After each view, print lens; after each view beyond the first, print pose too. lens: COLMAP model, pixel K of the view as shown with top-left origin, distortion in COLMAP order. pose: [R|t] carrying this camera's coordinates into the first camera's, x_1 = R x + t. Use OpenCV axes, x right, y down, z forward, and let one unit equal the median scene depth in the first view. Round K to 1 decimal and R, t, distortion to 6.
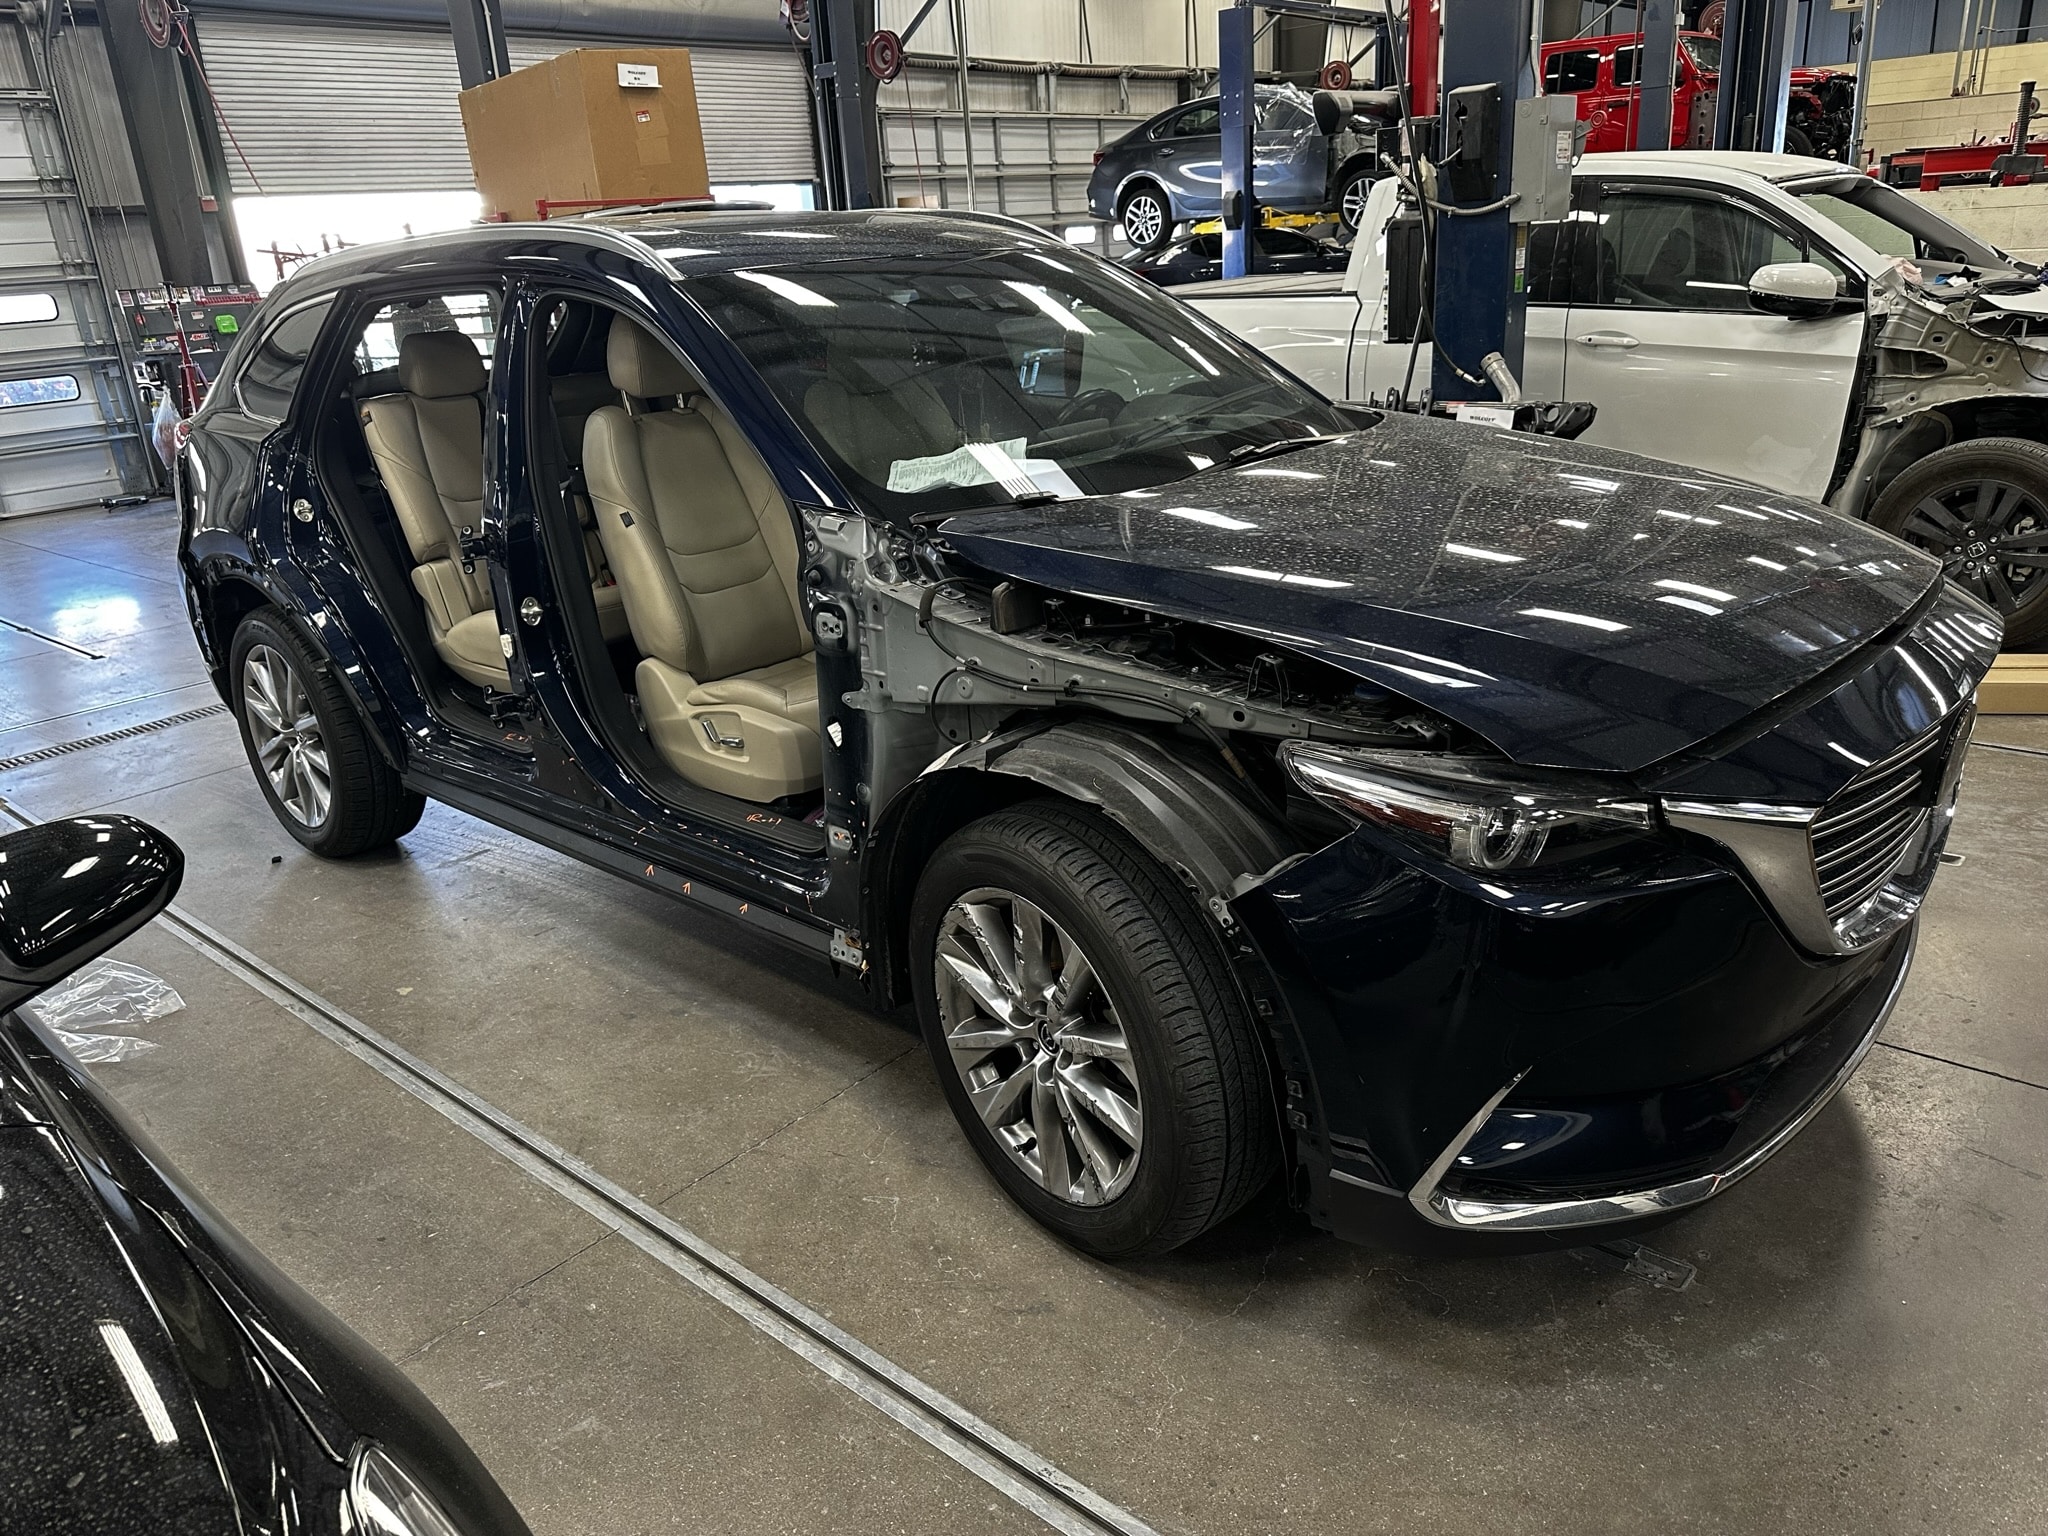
lens RADIAL K [[1442.6, 0, 1024.0], [0, 1442.6, 768.0], [0, 0, 1]] dist [0.023514, -0.035725]
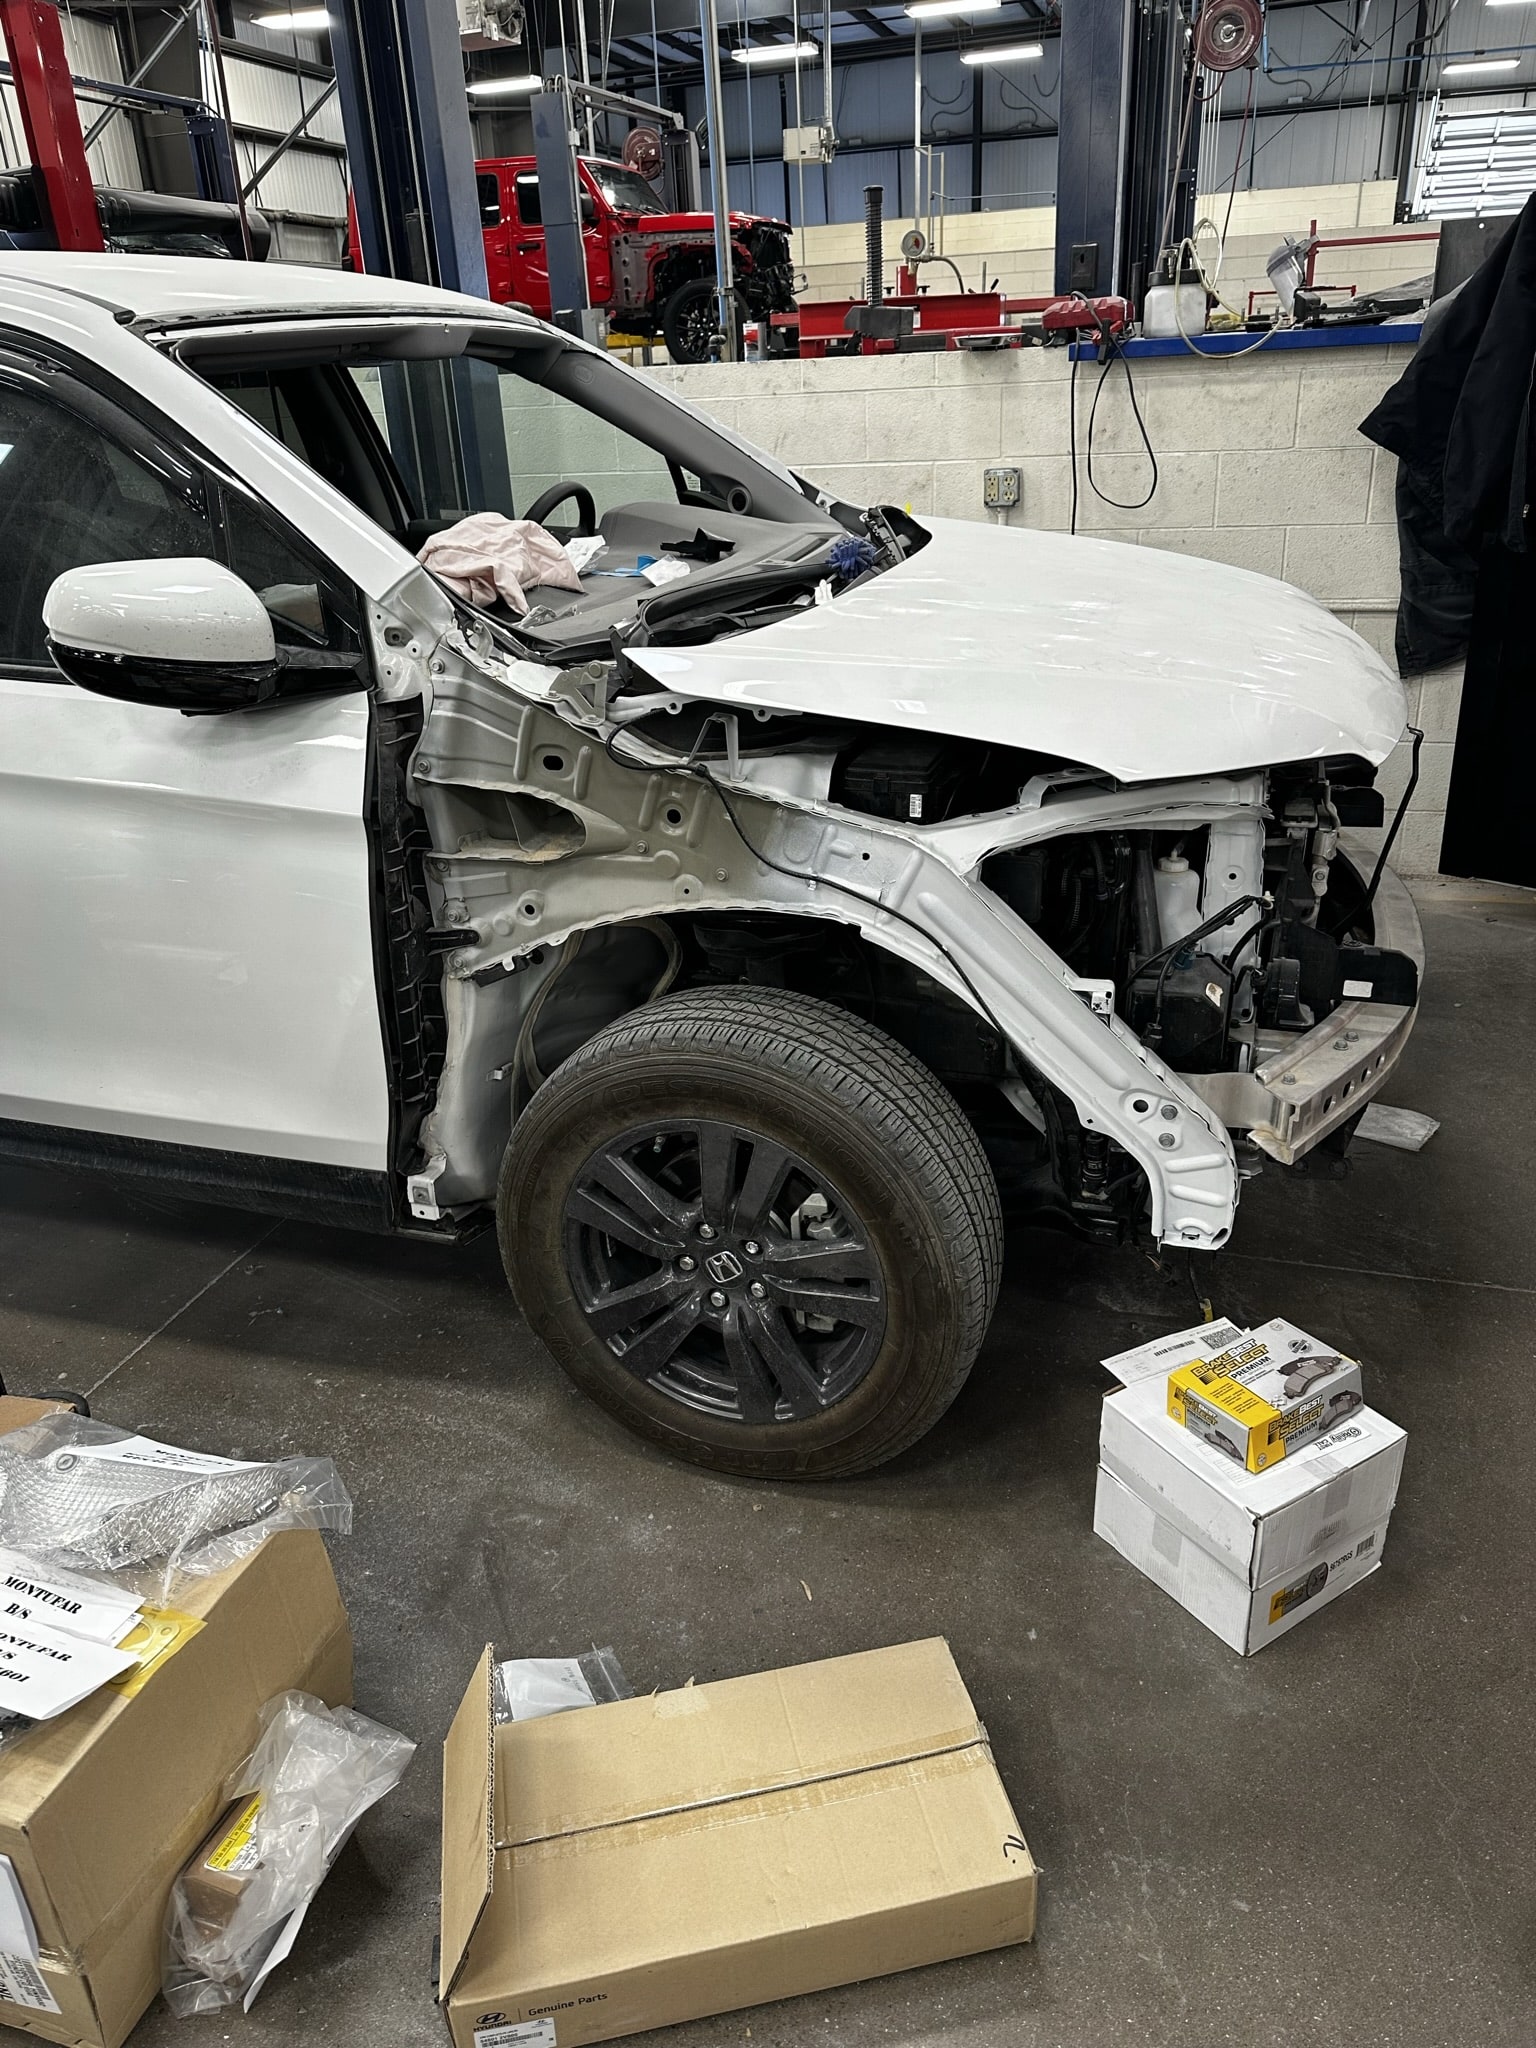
lens RADIAL K [[1442.6, 0, 761.5], [0, 1442.6, 1039.8], [0, 0, 1]] dist [0.023514, -0.035725]
pose [[0.913315, -0.151799, 0.377904, 0.516194], [0.127137, 0.987836, 0.089537, -0.245925], [-0.386899, -0.033730, 0.921505, 0.612933]]
